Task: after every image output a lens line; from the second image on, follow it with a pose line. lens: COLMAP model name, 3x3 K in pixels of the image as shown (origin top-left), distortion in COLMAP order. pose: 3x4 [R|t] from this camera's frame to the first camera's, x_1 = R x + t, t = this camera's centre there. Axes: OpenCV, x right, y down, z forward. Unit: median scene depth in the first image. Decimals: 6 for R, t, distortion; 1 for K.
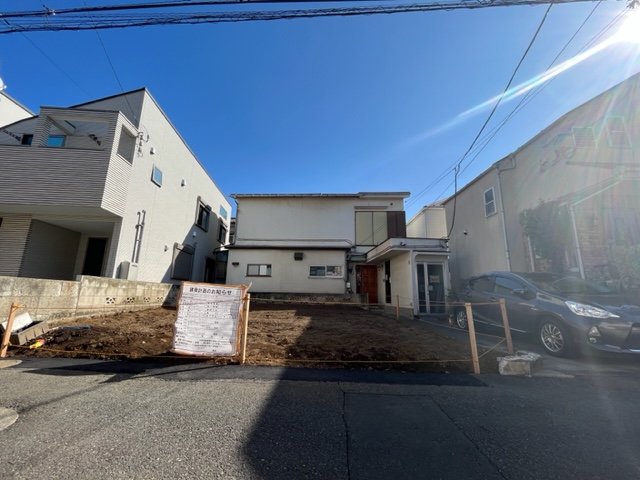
lens RADIAL K [[274.6, 0, 320.2], [0, 274.6, 239.6], [0, 0, 1]] dist [-0.003679, -0.000799]
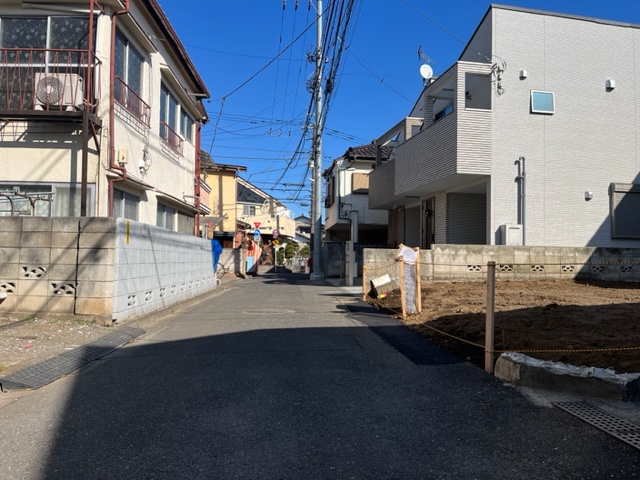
lens RADIAL K [[483.4, 0, 317.3], [0, 483.4, 242.3], [0, 0, 1]] dist [0.033749, -0.021301]
pose [[0.118726, -0.052109, -0.991559, 0.664543], [0.191555, 0.981064, -0.028621, 0.061119], [0.974274, -0.186540, 0.126460, 0.207303]]
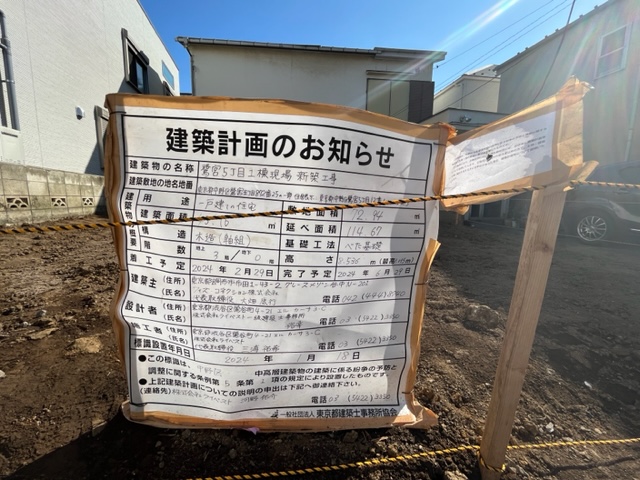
lens RADIAL K [[274.6, 0, 319.6], [0, 274.6, 239.8], [0, 0, 1]] dist [-0.003679, -0.000799]
pose [[0.989037, -0.025384, 0.145471, -0.191018], [-0.026270, 0.939158, 0.342481, 0.085237], [-0.145314, -0.342547, 0.928195, 0.375415]]
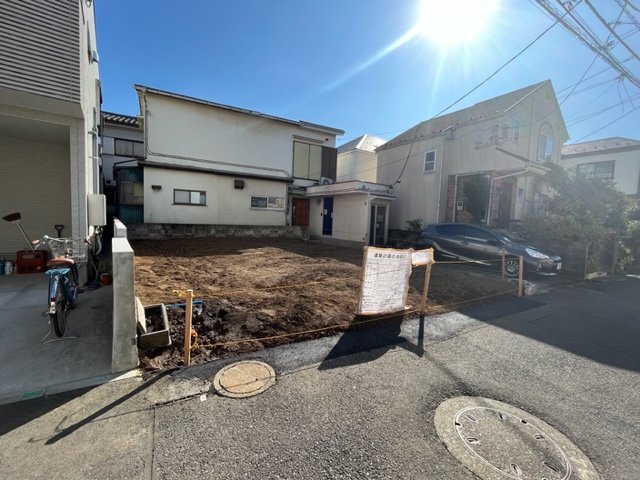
lens RADIAL K [[274.6, 0, 319.7], [0, 274.6, 239.1], [0, 0, 1]] dist [-0.003679, -0.000799]
pose [[0.840810, -0.024439, 0.540779, -0.561393], [-0.133842, 0.958580, 0.251419, -0.046779], [-0.524524, -0.283774, 0.802712, 0.152420]]
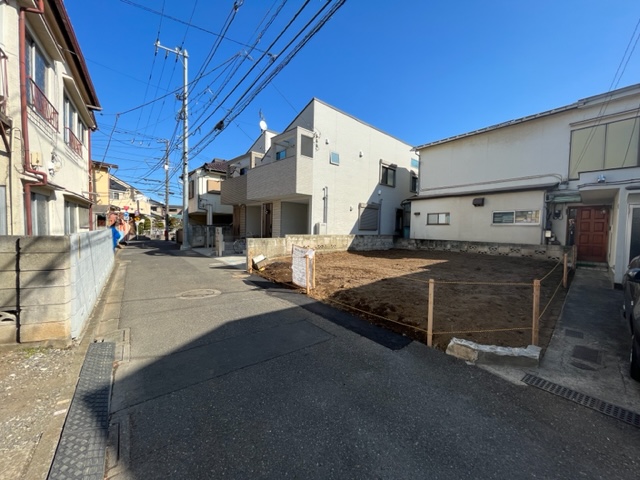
lens RADIAL K [[260.9, 0, 319.1], [0, 260.9, 240.3], [0, 0, 1]] dist [-0.002719, -0.000514]
pose [[0.628878, 0.028219, -0.776992, 0.429903], [0.149851, 0.976206, 0.156740, -0.051087], [0.762927, -0.215003, 0.609686, 0.057246]]
